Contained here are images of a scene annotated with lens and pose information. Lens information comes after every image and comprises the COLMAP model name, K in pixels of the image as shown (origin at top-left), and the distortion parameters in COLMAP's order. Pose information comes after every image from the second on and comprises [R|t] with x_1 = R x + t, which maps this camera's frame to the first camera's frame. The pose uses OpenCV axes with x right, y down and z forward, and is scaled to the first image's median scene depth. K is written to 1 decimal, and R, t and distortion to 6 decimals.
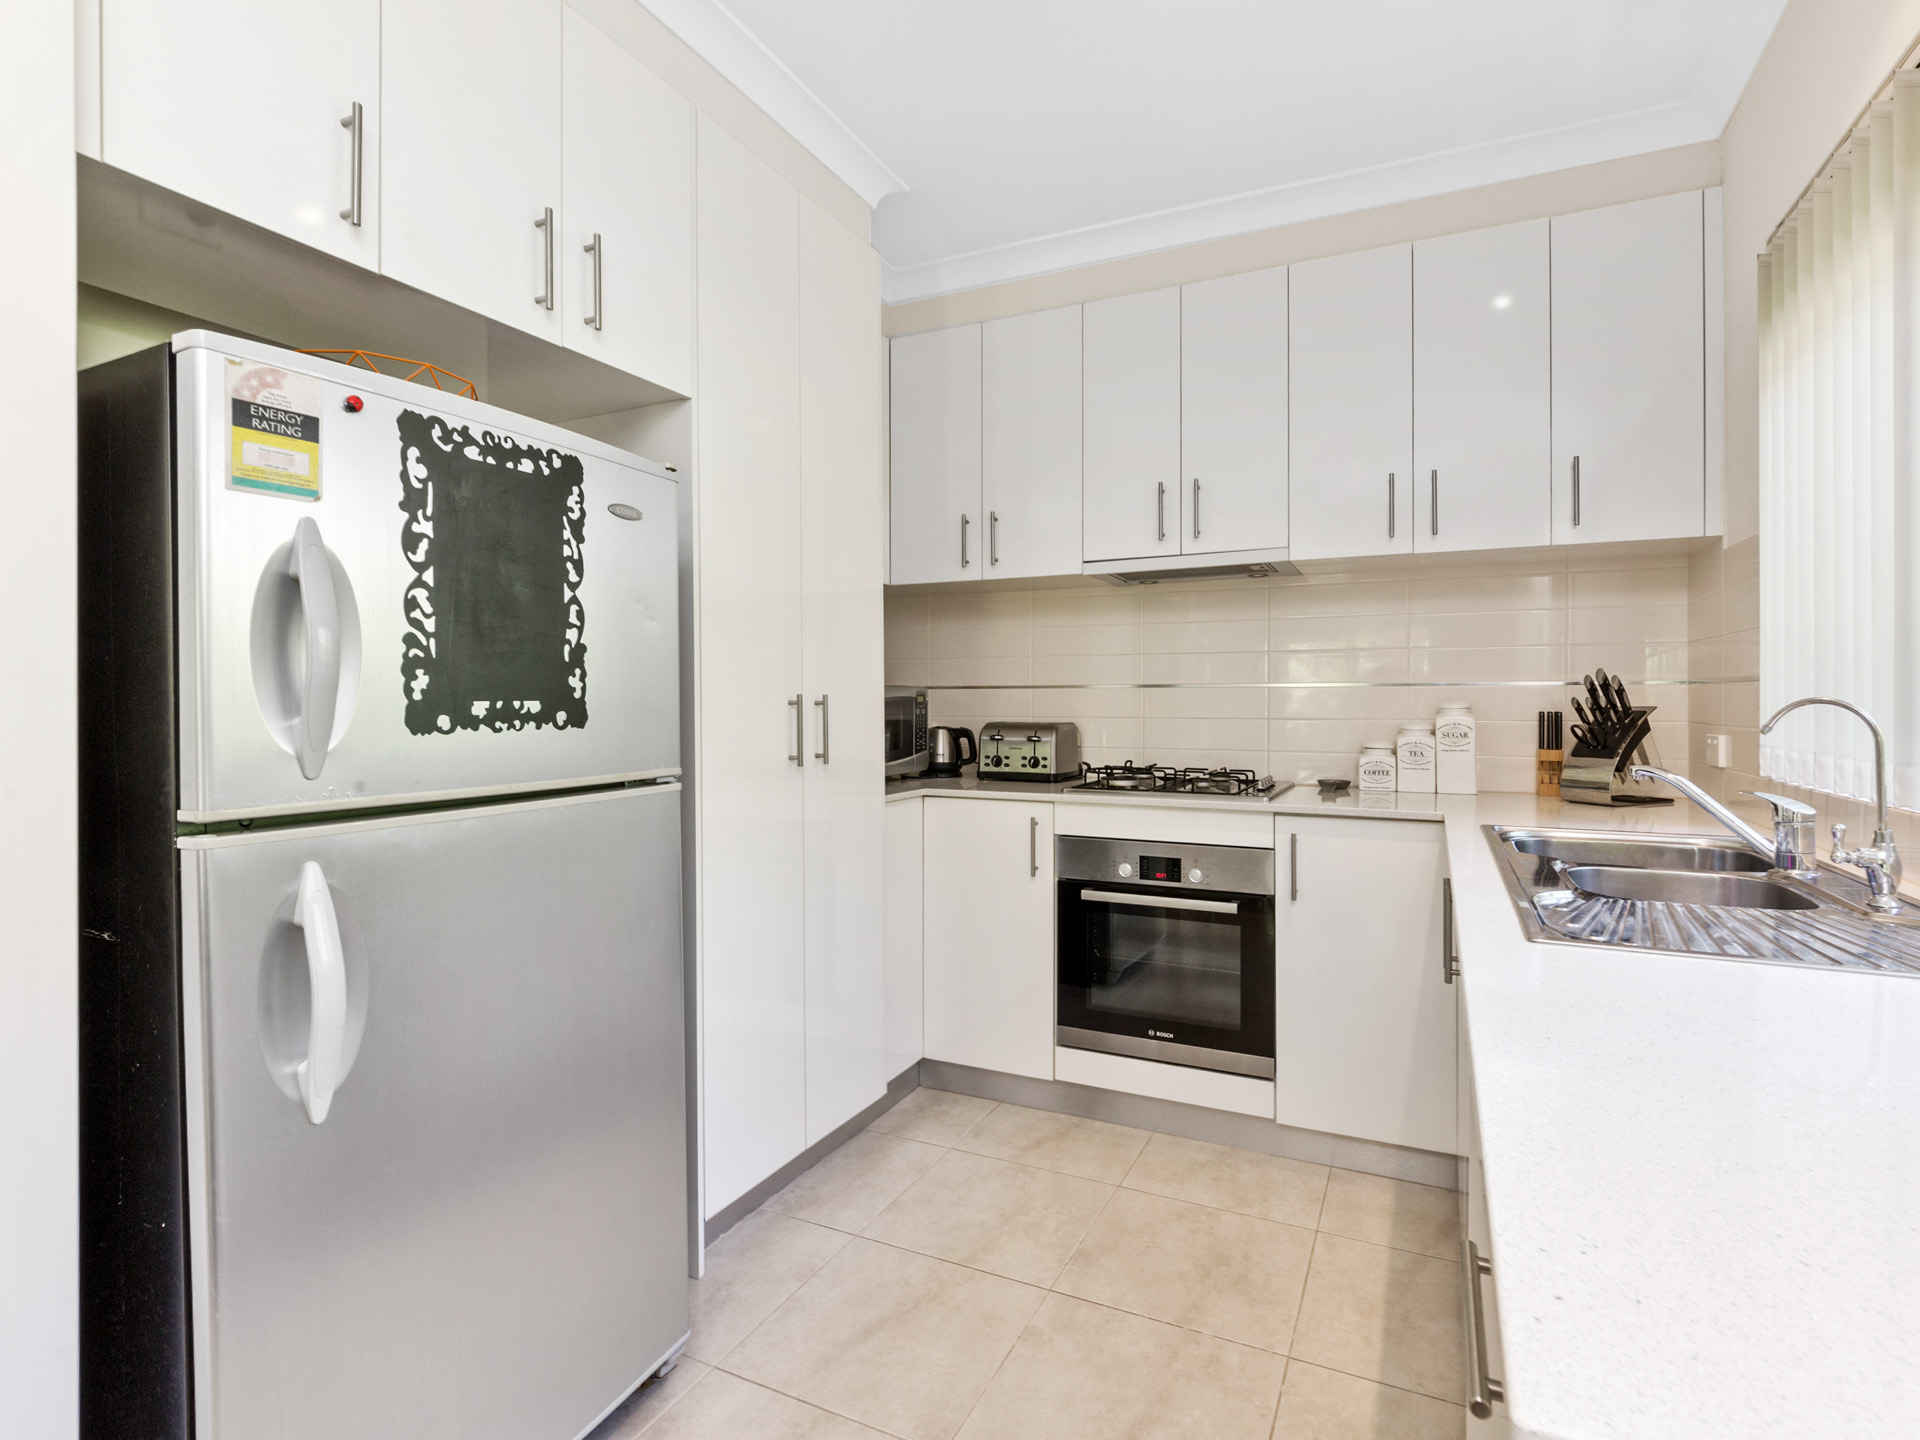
lens RADIAL K [[947.9, 0, 960.0], [0, 947.9, 720.0], [0, 0, 1]] dist [-0.022439, -0.000881]
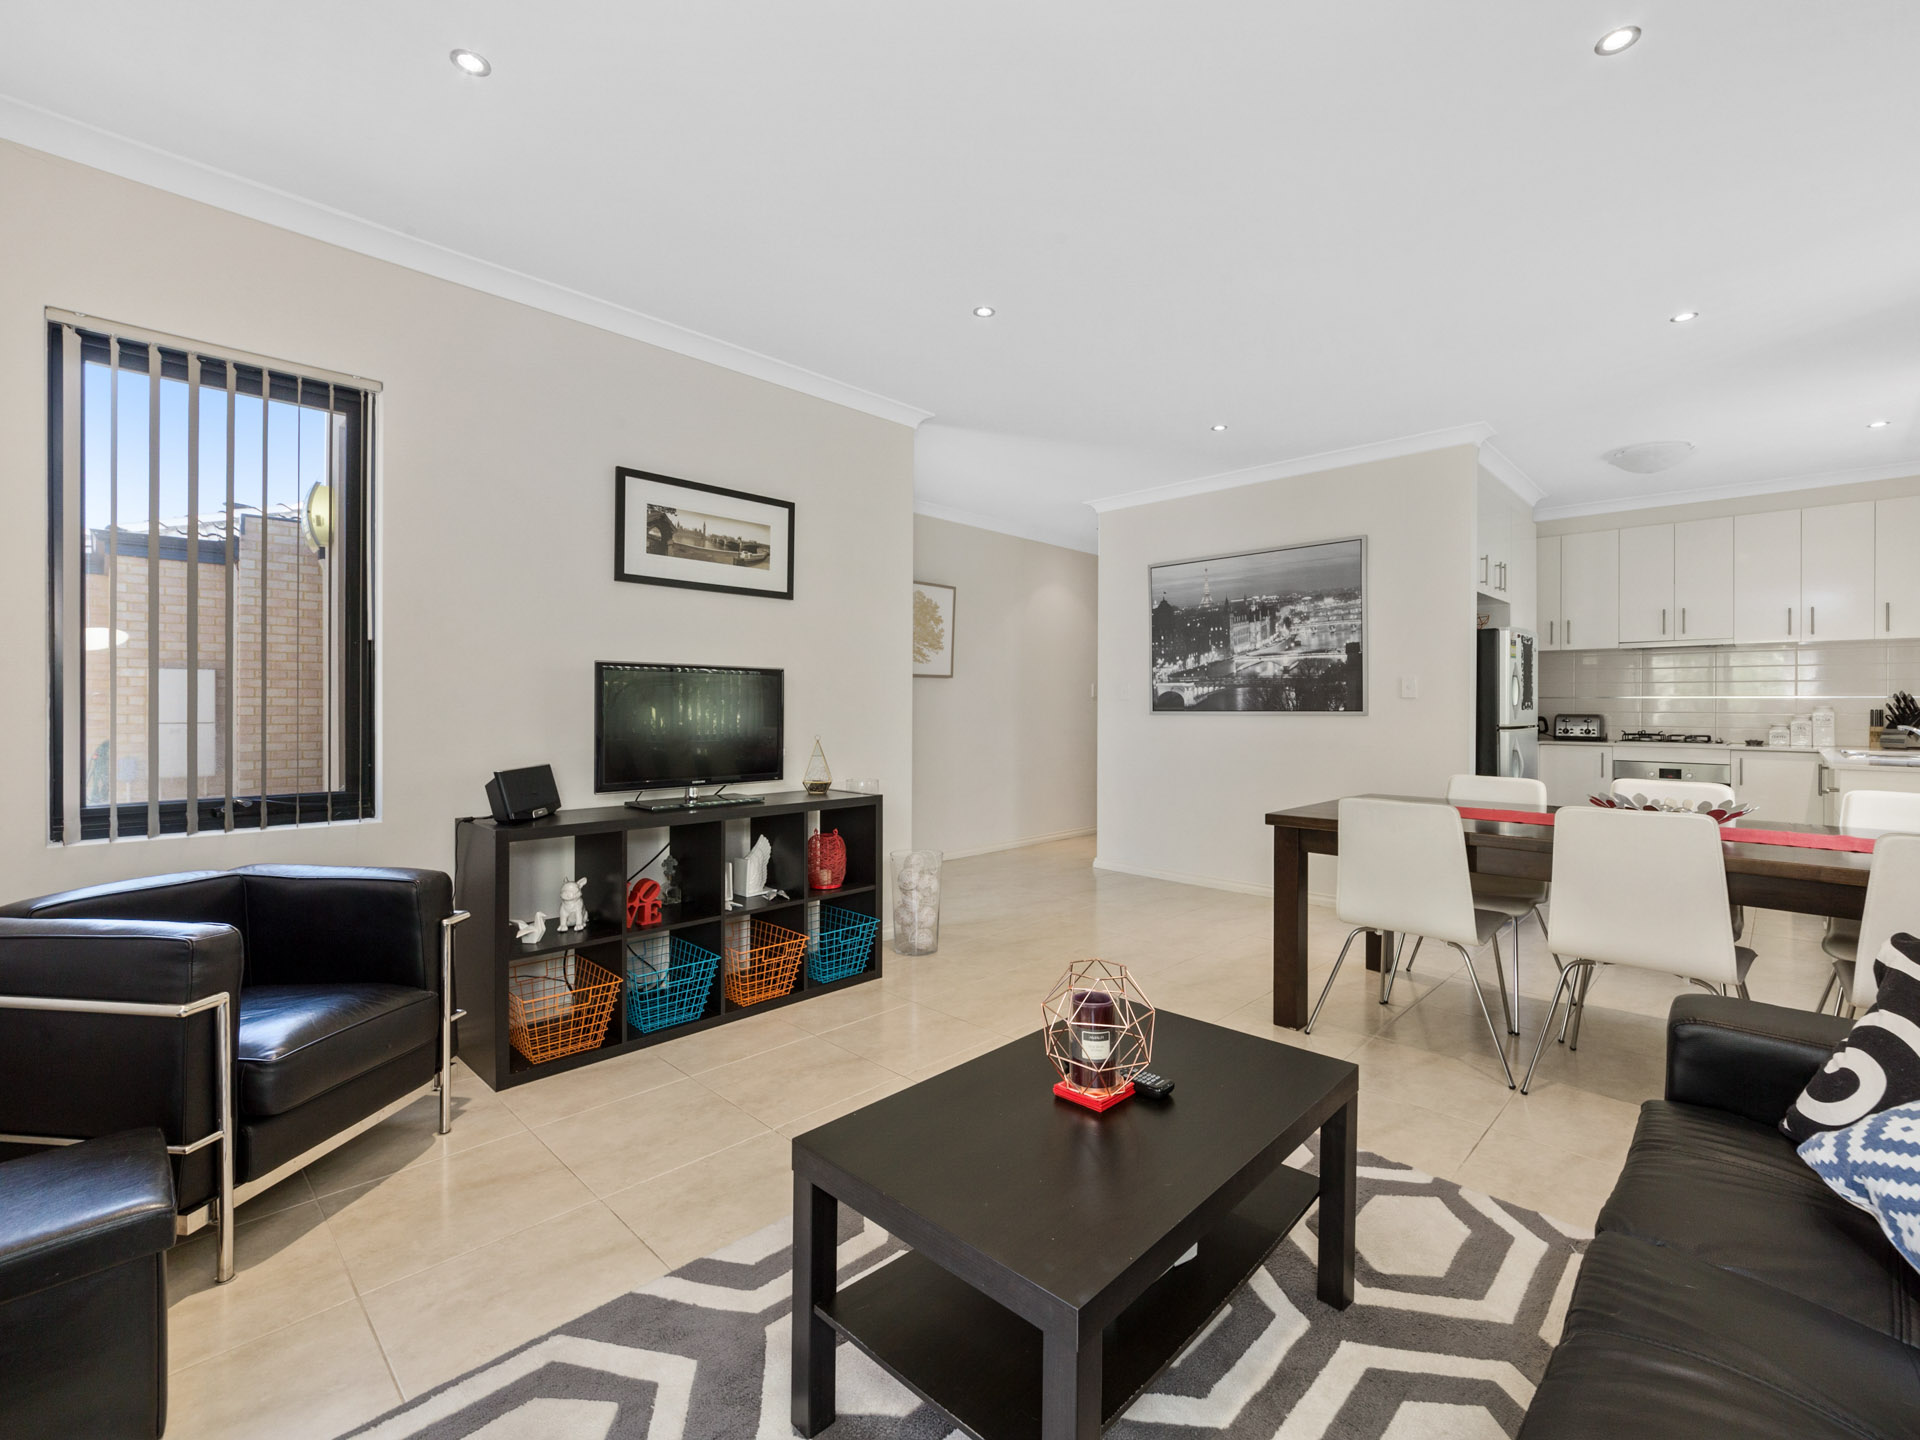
lens RADIAL K [[813.3, 0, 977.4], [0, 813.3, 716.9], [0, 0, 1]] dist [-0.019586, 0.000067]
pose [[0.948956, 0.005410, -0.315361, -0.817556], [-0.006626, 0.999974, -0.002785, 0.028543], [0.315338, 0.004732, 0.948968, -1.485573]]
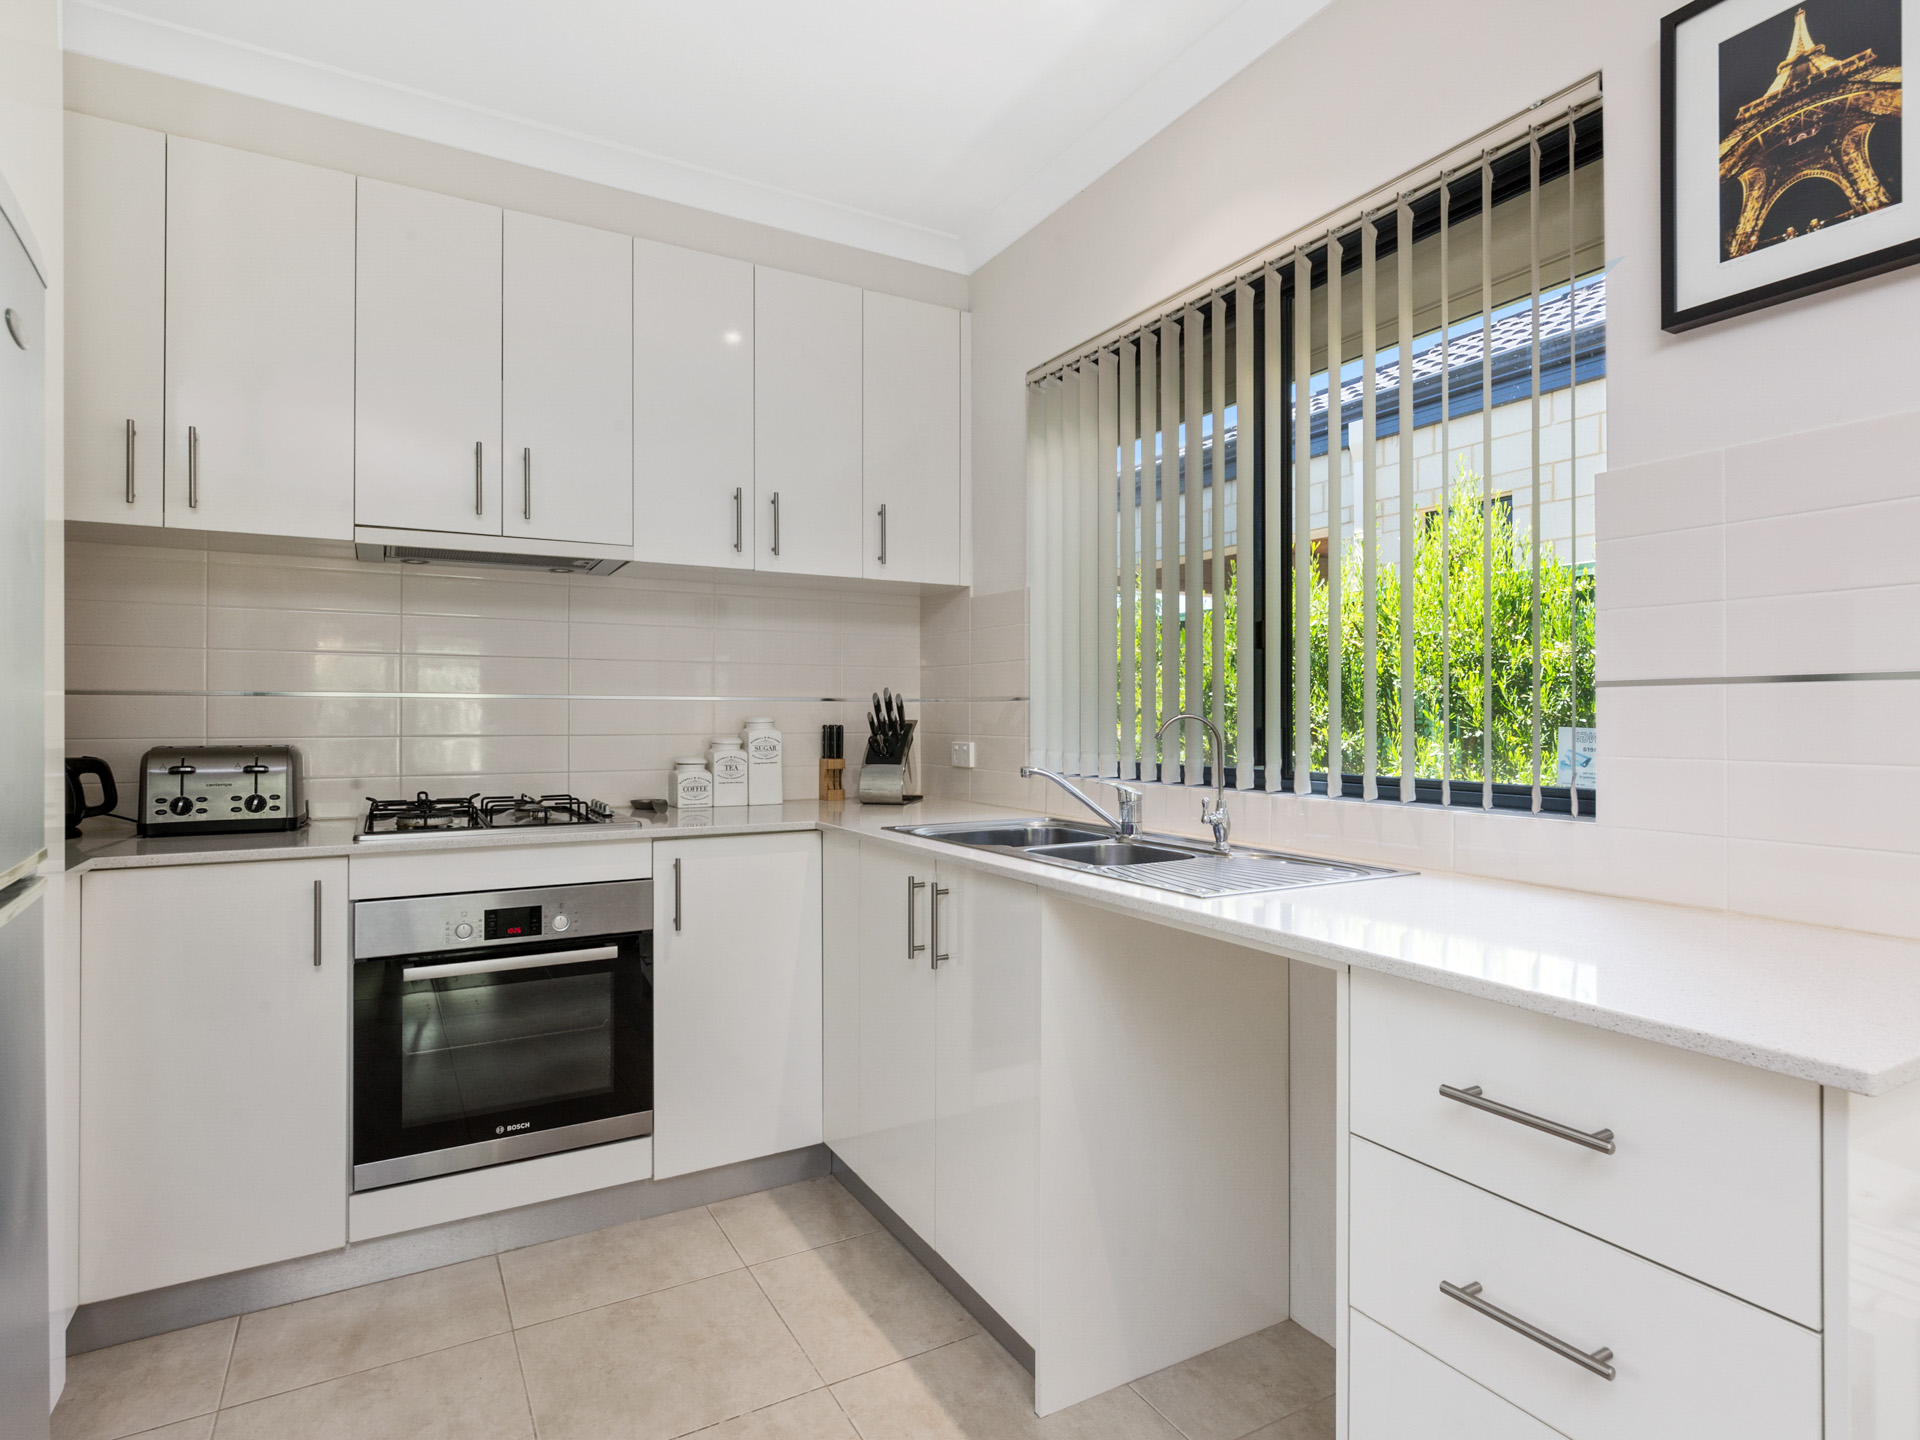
lens RADIAL K [[1028.7, 0, 1006.3], [0, 1028.7, 723.2], [0, 0, 1]] dist [-0.015000, 0.000326]
pose [[0.540538, -0.004776, 0.841306, -0.295765], [0.013450, 0.999905, -0.002966, -0.004733], [-0.841212, 0.012918, 0.540551, 0.168990]]
